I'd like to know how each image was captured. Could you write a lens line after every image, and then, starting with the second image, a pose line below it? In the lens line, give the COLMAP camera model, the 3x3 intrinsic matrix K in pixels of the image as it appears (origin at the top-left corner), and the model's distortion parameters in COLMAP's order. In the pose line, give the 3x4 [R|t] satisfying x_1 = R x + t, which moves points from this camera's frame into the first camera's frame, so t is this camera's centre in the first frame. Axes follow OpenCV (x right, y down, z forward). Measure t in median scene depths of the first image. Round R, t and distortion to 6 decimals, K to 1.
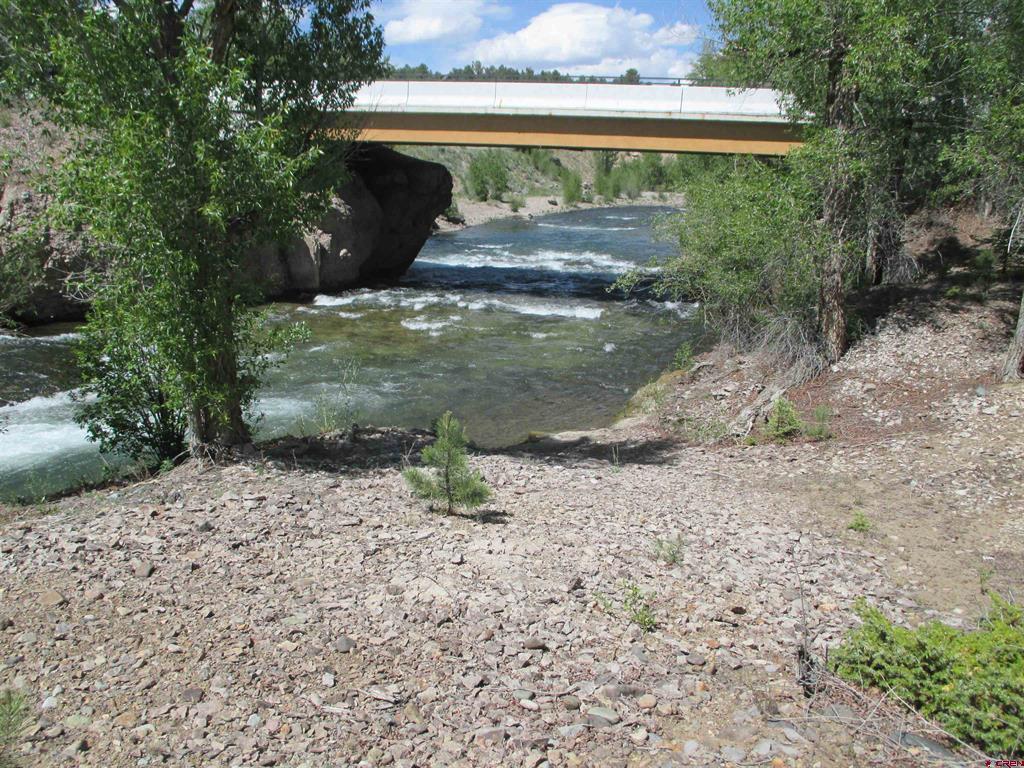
lens RADIAL K [[847.9, 0, 510.7], [0, 847.9, 382.4], [0, 0, 1]] dist [-0.032968, 0.002573]
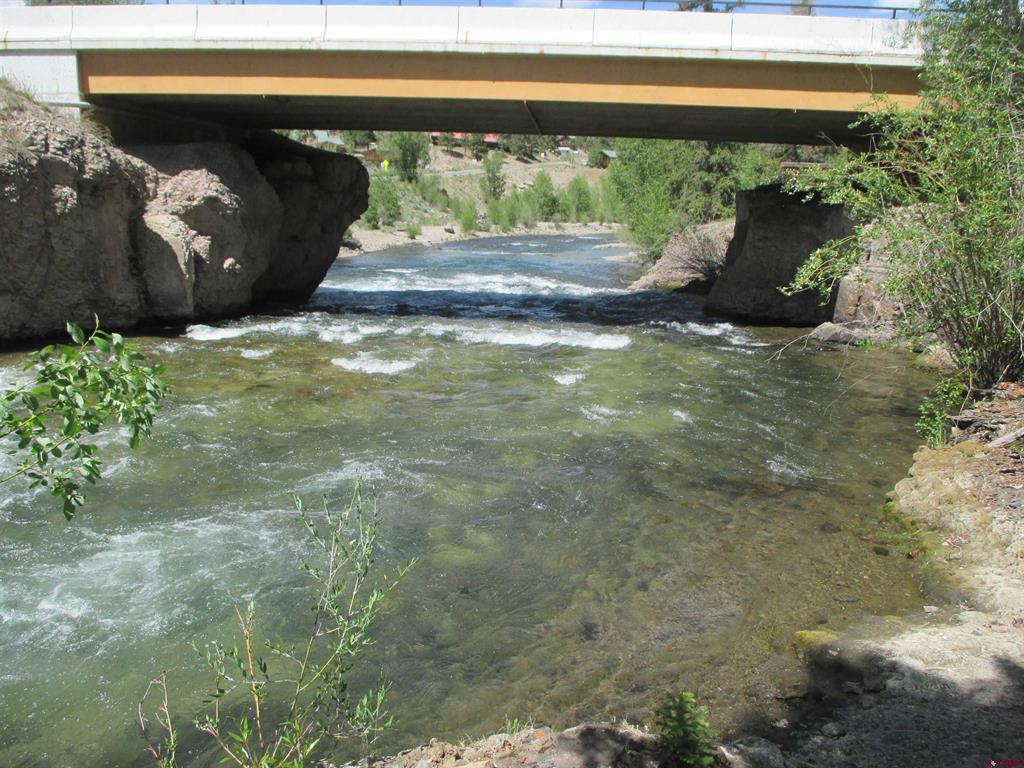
lens RADIAL K [[847.9, 0, 512.0], [0, 847.9, 385.3], [0, 0, 1]] dist [-0.032968, 0.002573]
pose [[0.989627, -0.030410, 0.140408, -0.084261], [0.036032, 0.998640, -0.037675, -0.025021], [-0.139071, 0.042343, 0.989377, 0.356257]]
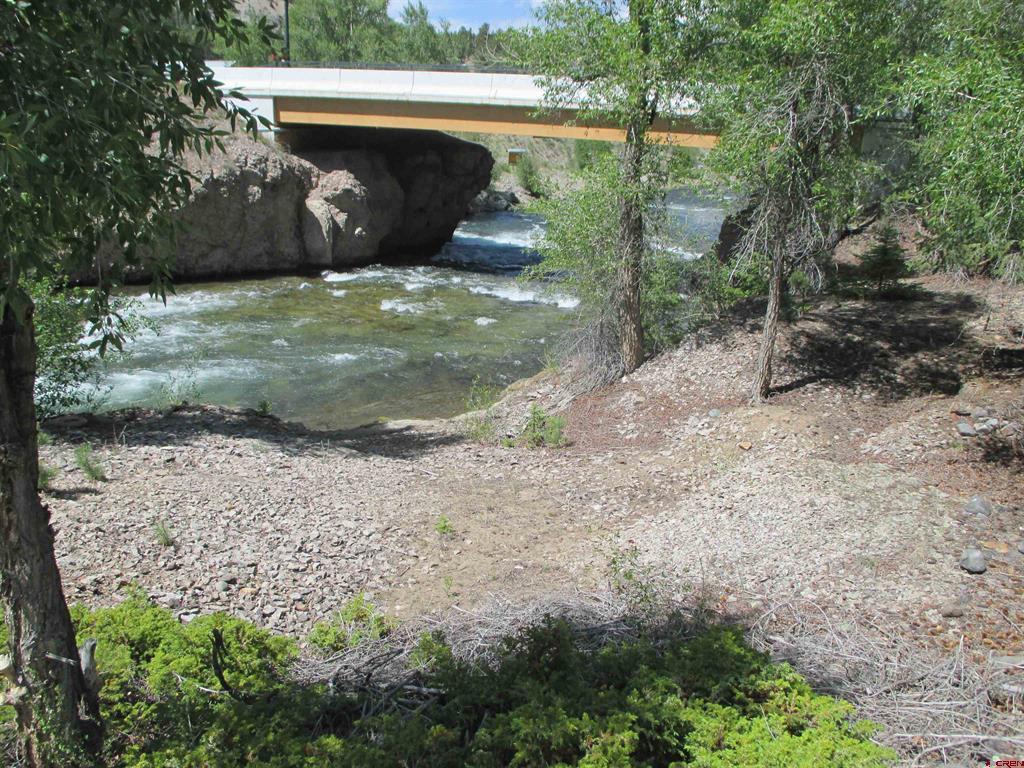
lens RADIAL K [[847.9, 0, 515.7], [0, 847.9, 374.3], [0, 0, 1]] dist [-0.032968, 0.002573]
pose [[0.987594, 0.063209, -0.143746, 0.193342], [-0.059256, 0.997742, 0.031619, -0.023178], [0.145420, -0.022709, 0.989109, -0.029982]]
